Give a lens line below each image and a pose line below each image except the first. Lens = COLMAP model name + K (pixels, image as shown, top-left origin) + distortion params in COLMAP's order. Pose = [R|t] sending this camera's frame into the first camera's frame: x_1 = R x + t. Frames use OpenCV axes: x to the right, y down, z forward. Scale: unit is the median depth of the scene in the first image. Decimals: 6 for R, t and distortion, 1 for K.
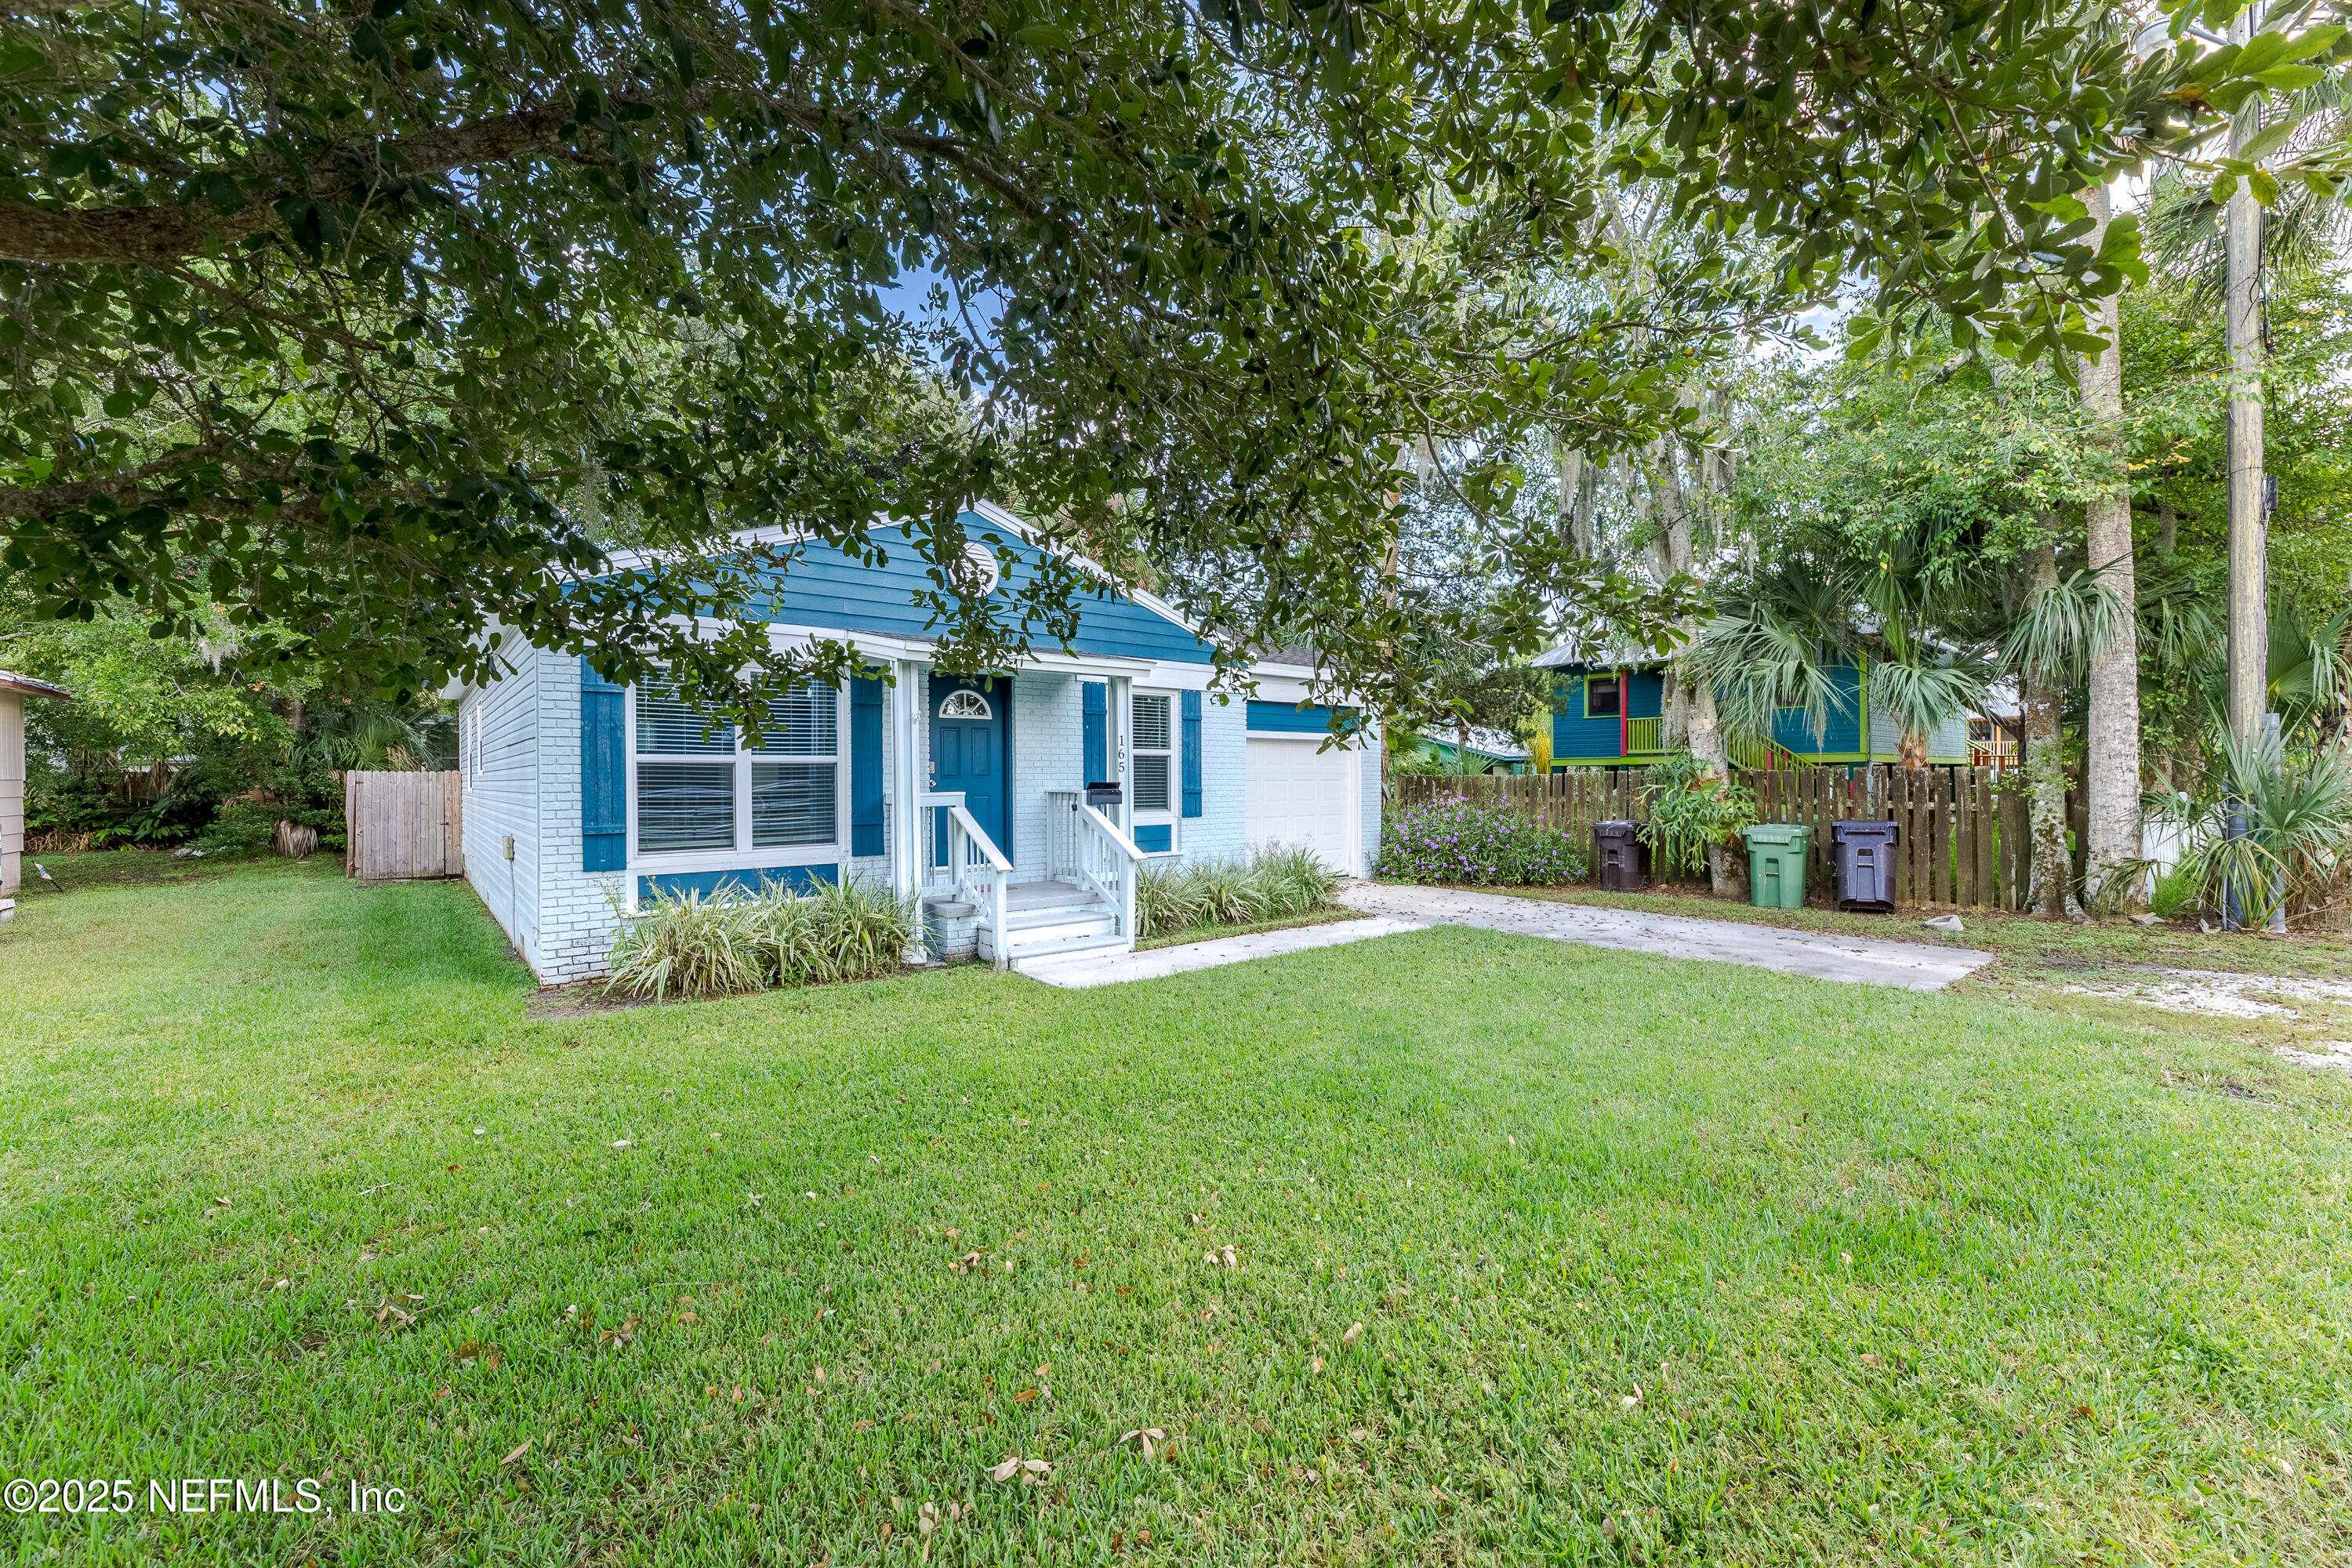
lens RADIAL K [[965.0, 0, 1176.3], [0, 965.0, 777.8], [0, 0, 1]] dist [0.002252, -0.000210]
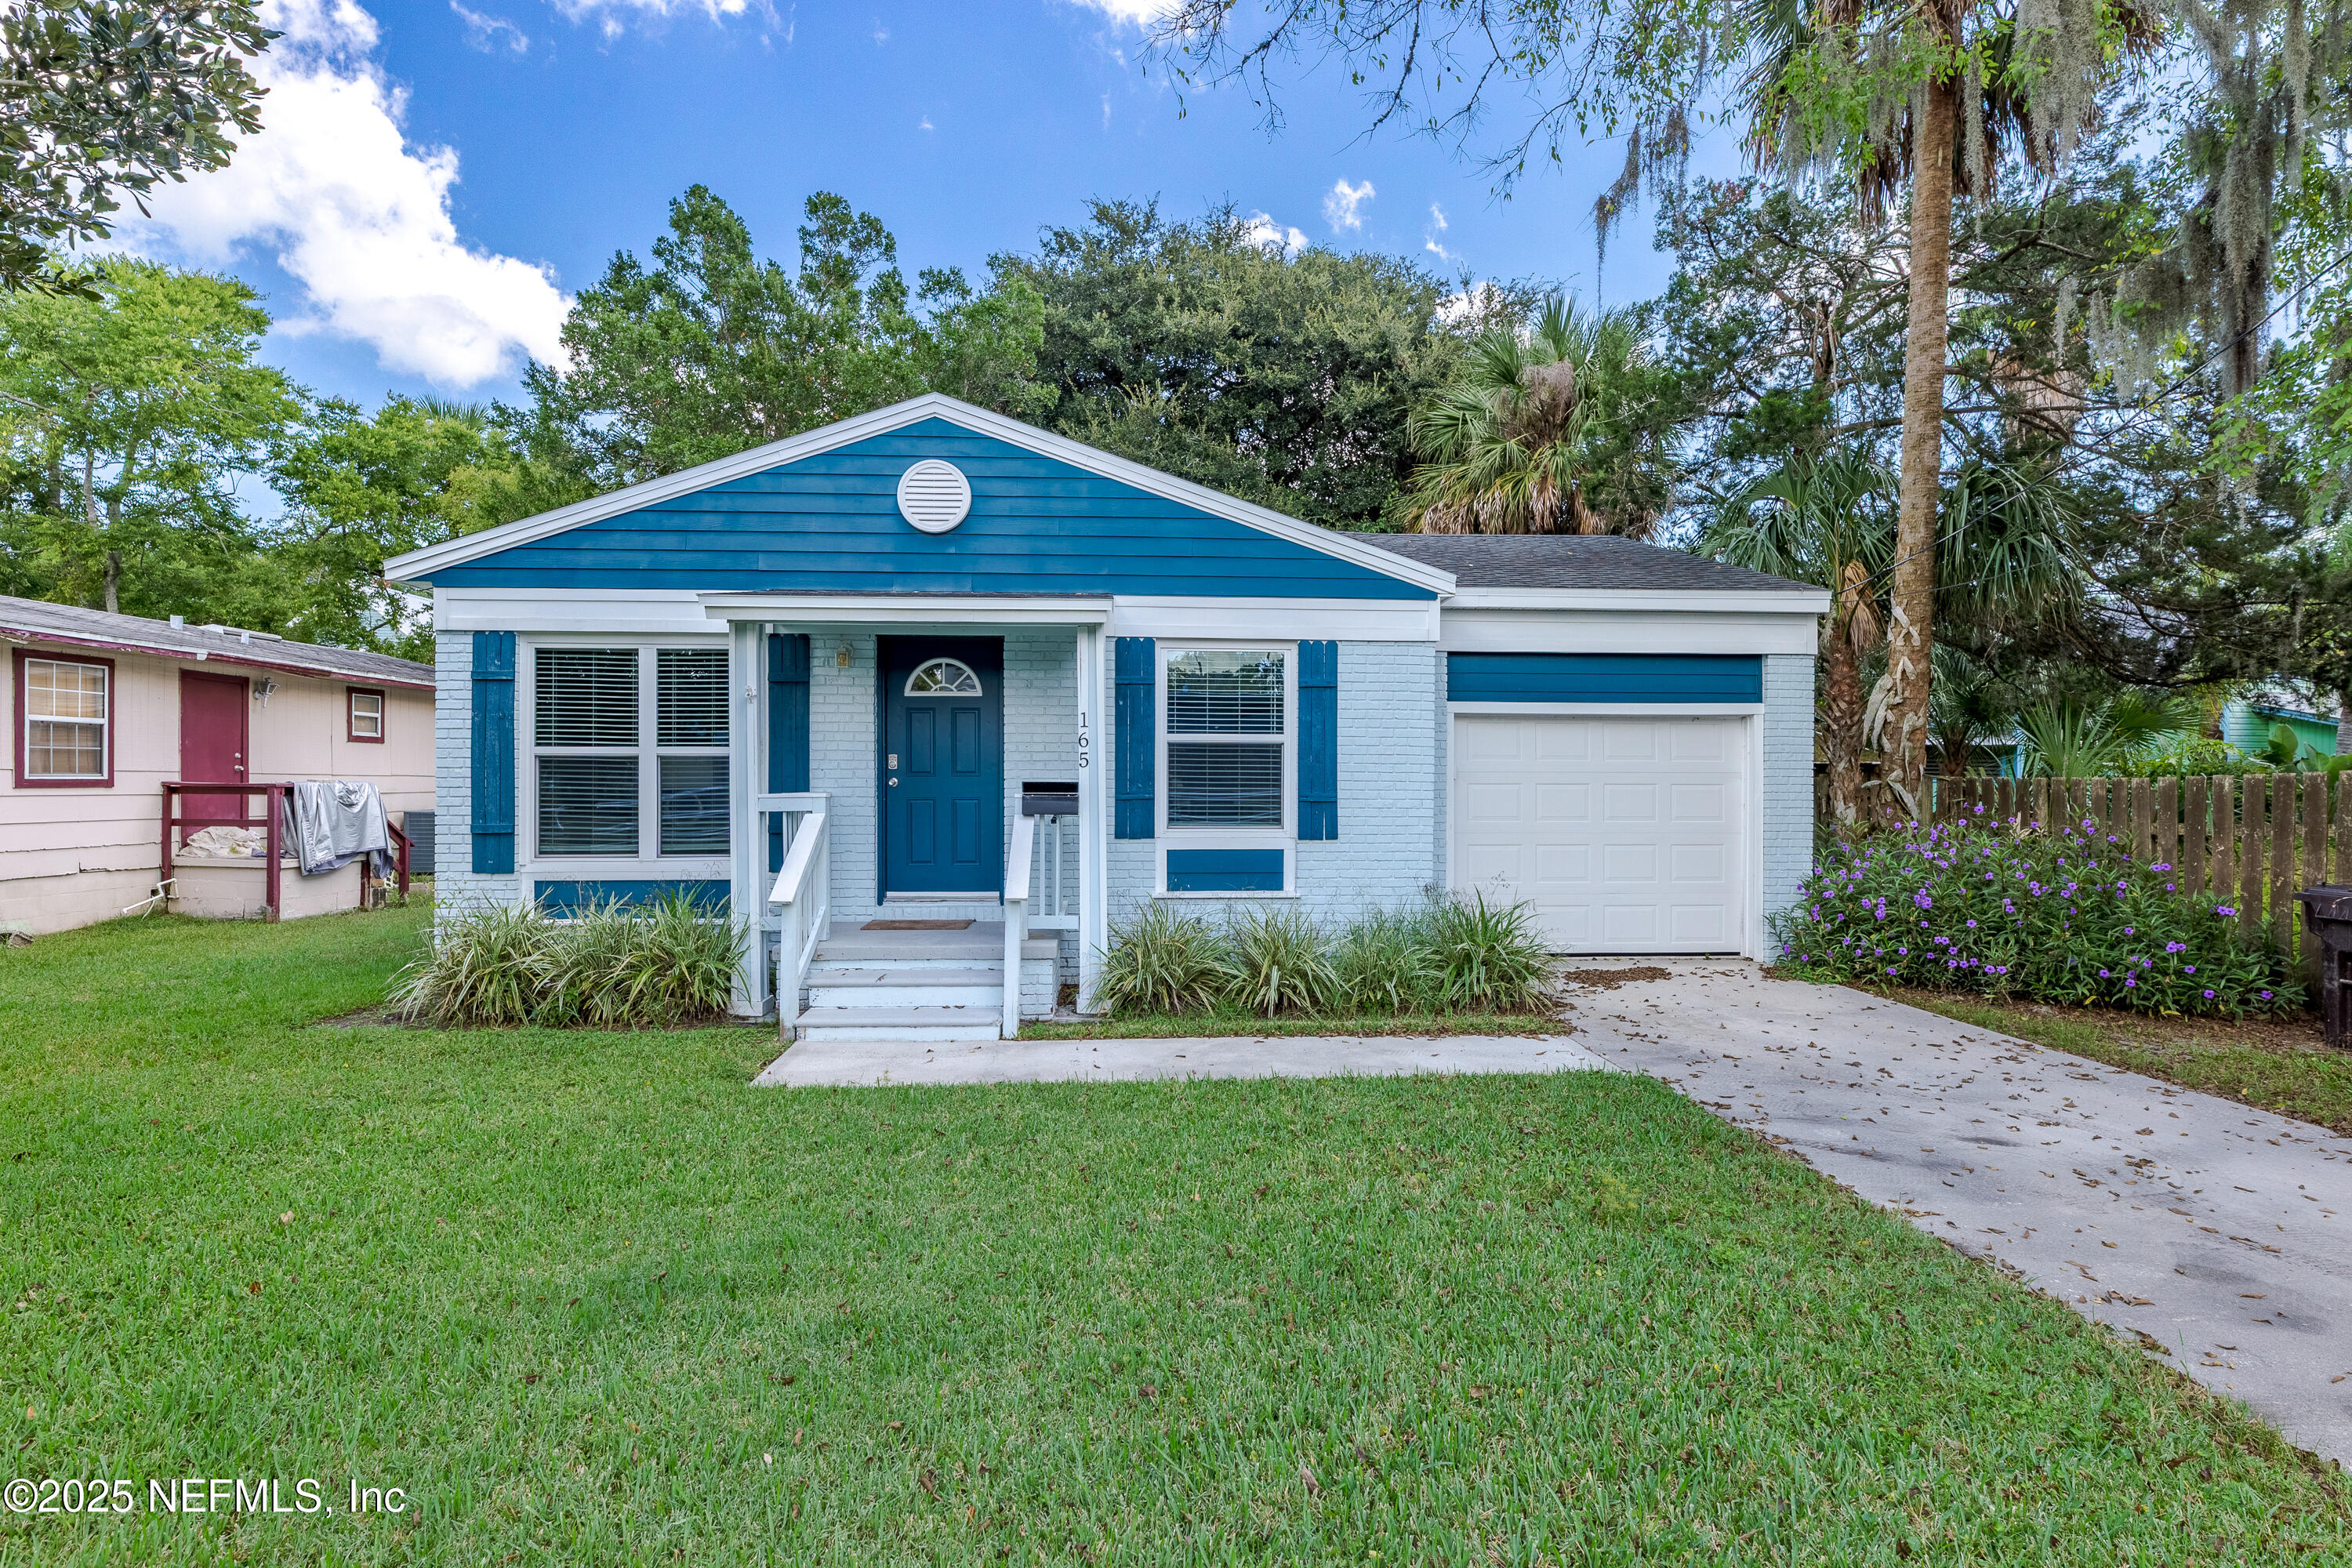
lens RADIAL K [[992.8, 0, 1175.5], [0, 992.8, 782.7], [0, 0, 1]] dist [-0.003125, -0.000098]
pose [[0.814370, 0.024944, -0.579810, 0.376169], [-0.008866, 0.999494, 0.030548, -0.019215], [0.580279, -0.019737, 0.814179, 0.472972]]
